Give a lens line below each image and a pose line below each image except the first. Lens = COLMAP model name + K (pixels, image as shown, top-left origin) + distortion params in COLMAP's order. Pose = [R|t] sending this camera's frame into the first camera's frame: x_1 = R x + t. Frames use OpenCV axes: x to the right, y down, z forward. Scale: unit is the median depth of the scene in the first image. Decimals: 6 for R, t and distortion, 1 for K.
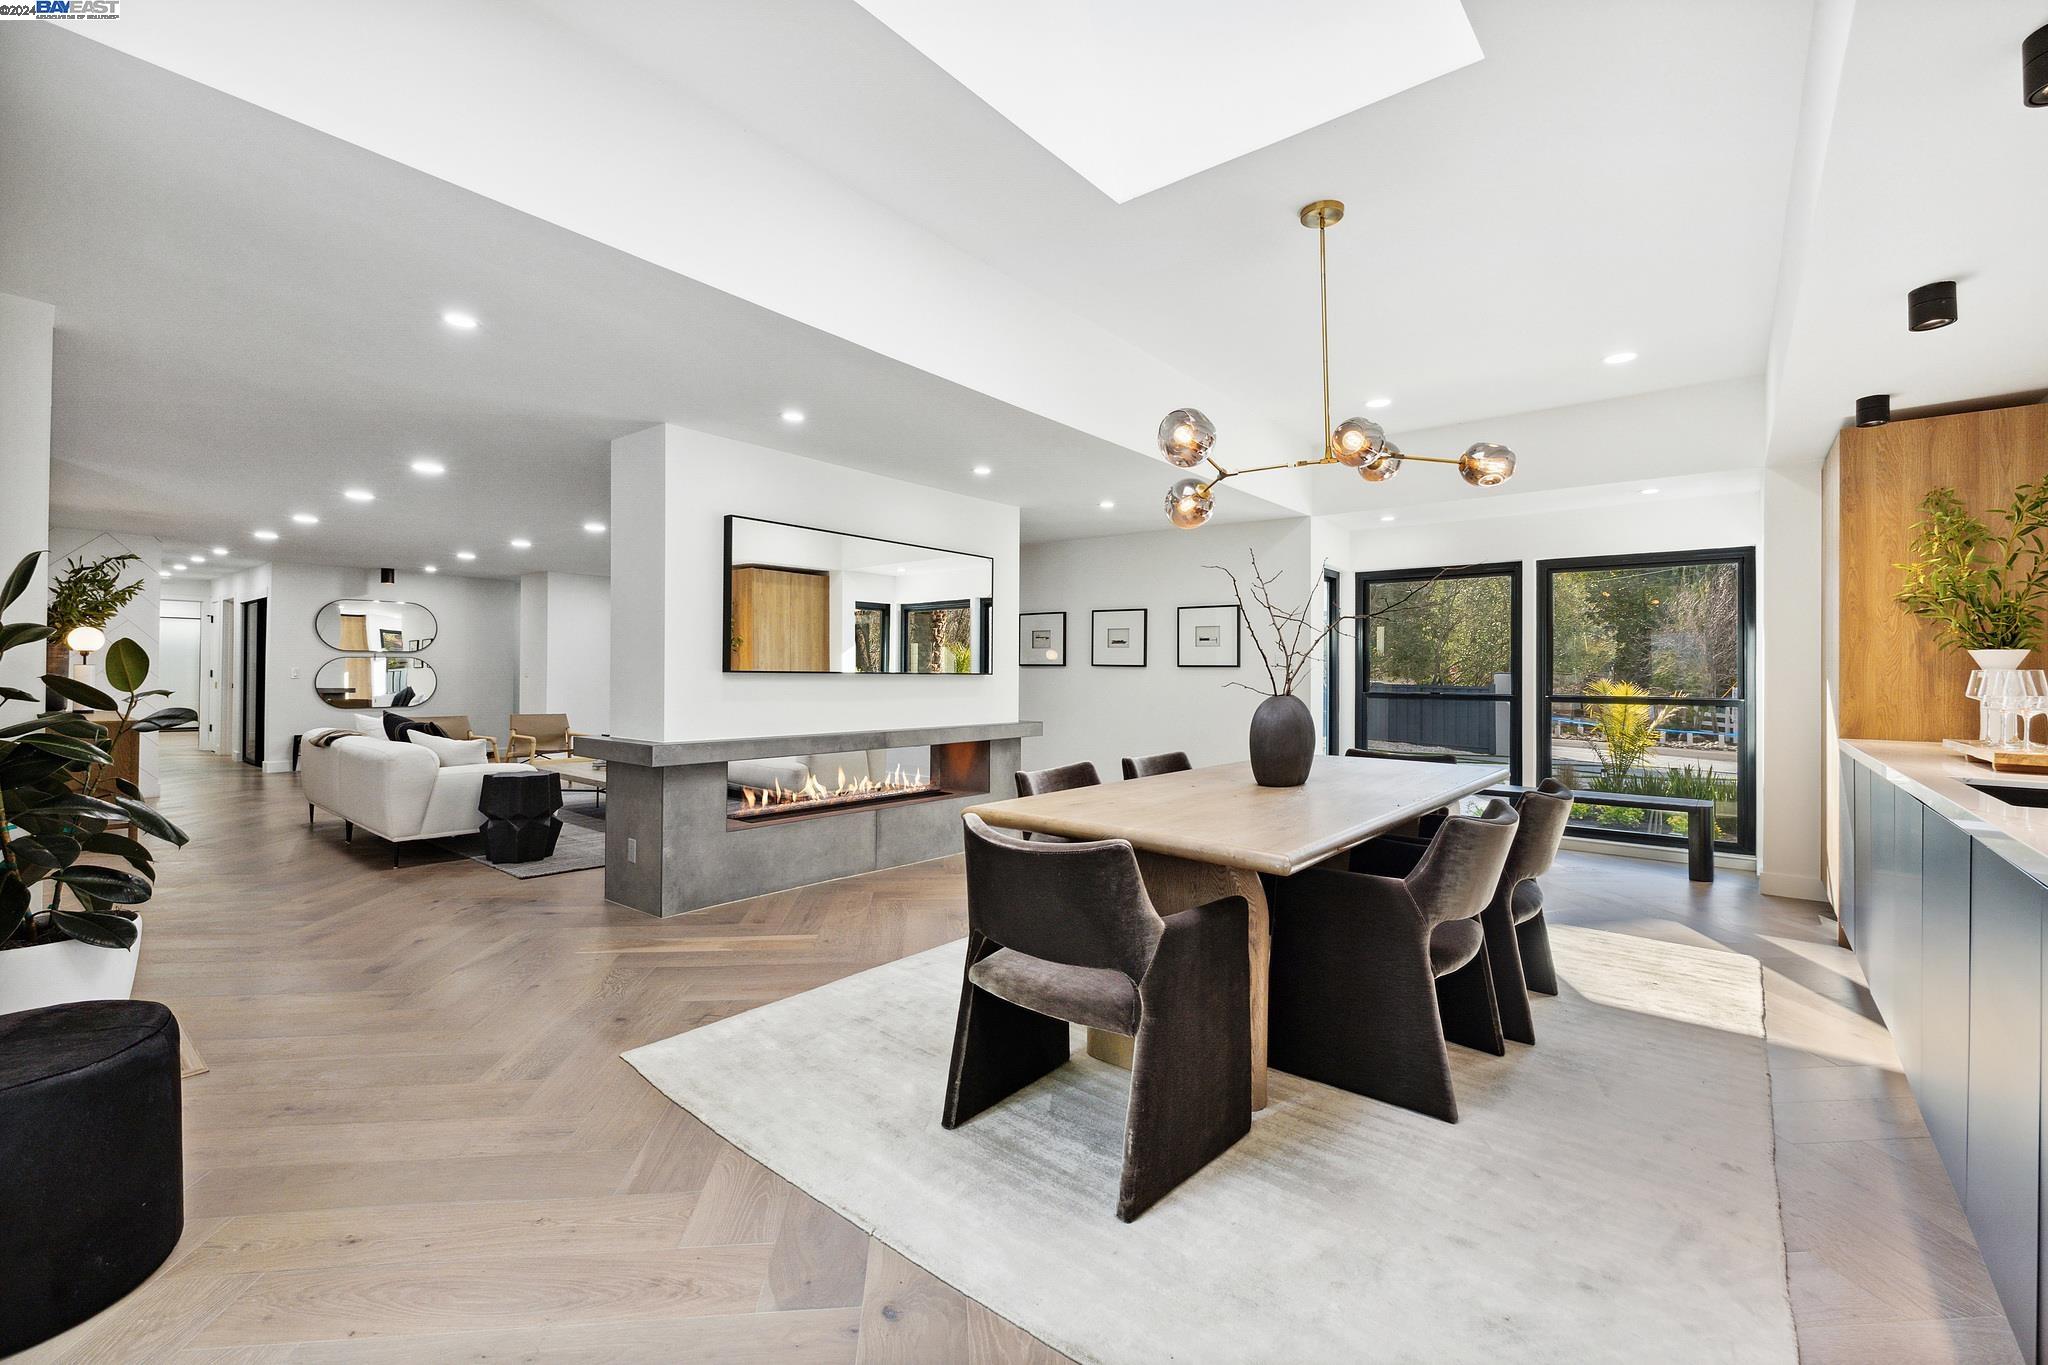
lens RADIAL K [[871.5, 0, 1035.5], [0, 871.5, 652.7], [0, 0, 1]] dist [-0.001777, -0.000863]
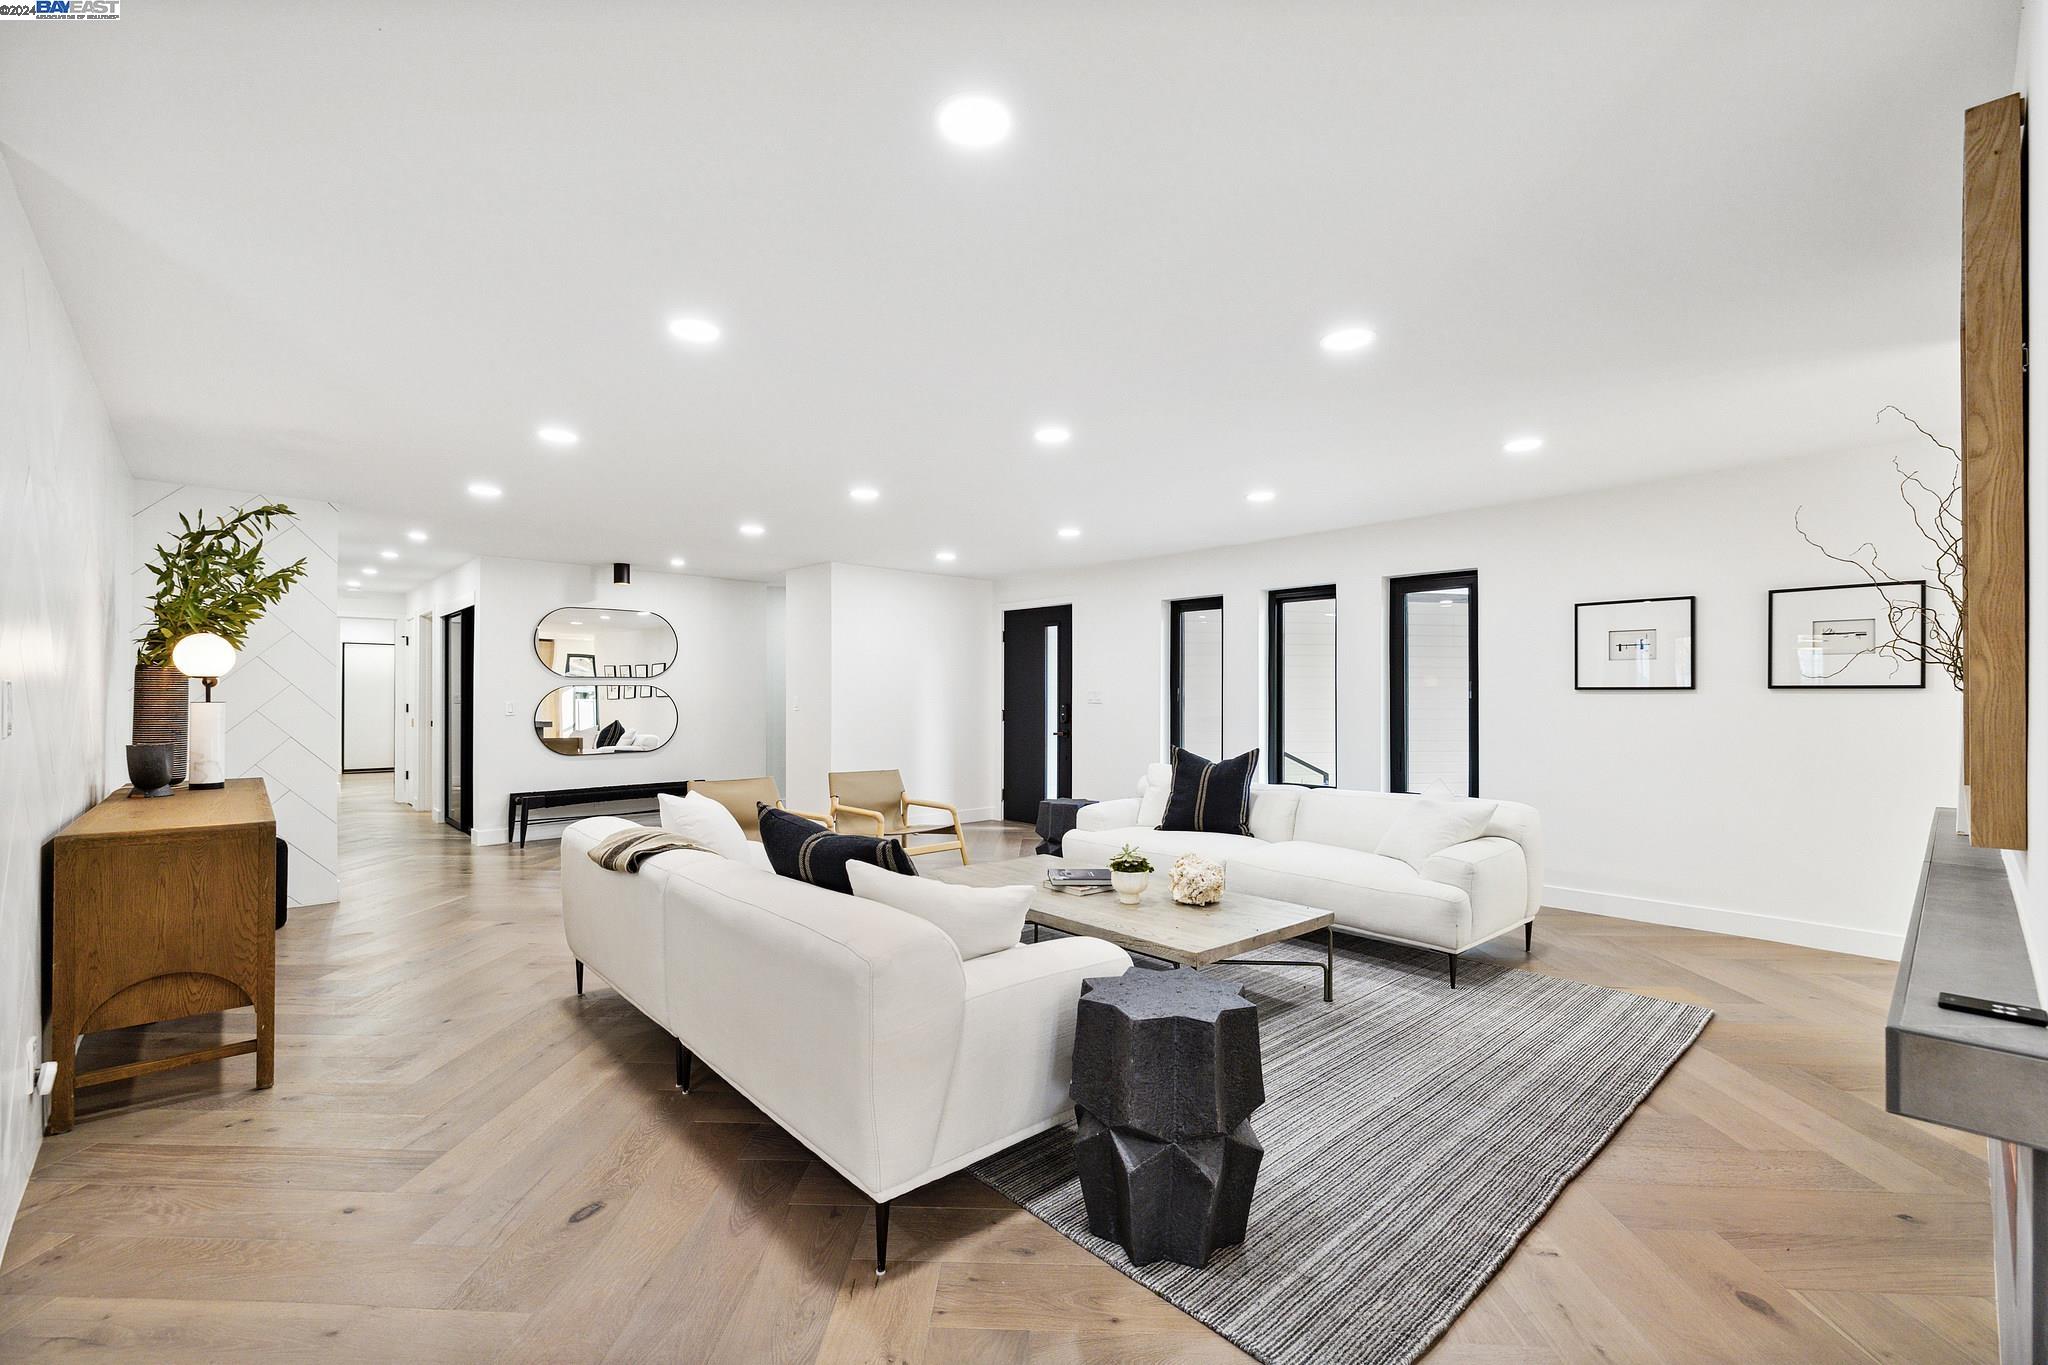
lens RADIAL K [[871.5, 0, 1022.6], [0, 871.5, 676.8], [0, 0, 1]] dist [-0.001777, -0.000863]
pose [[0.989786, -0.010833, -0.142150, -0.373247], [0.010785, 0.999941, -0.001109, 0.002854], [0.142153, -0.000436, 0.989845, 0.392447]]
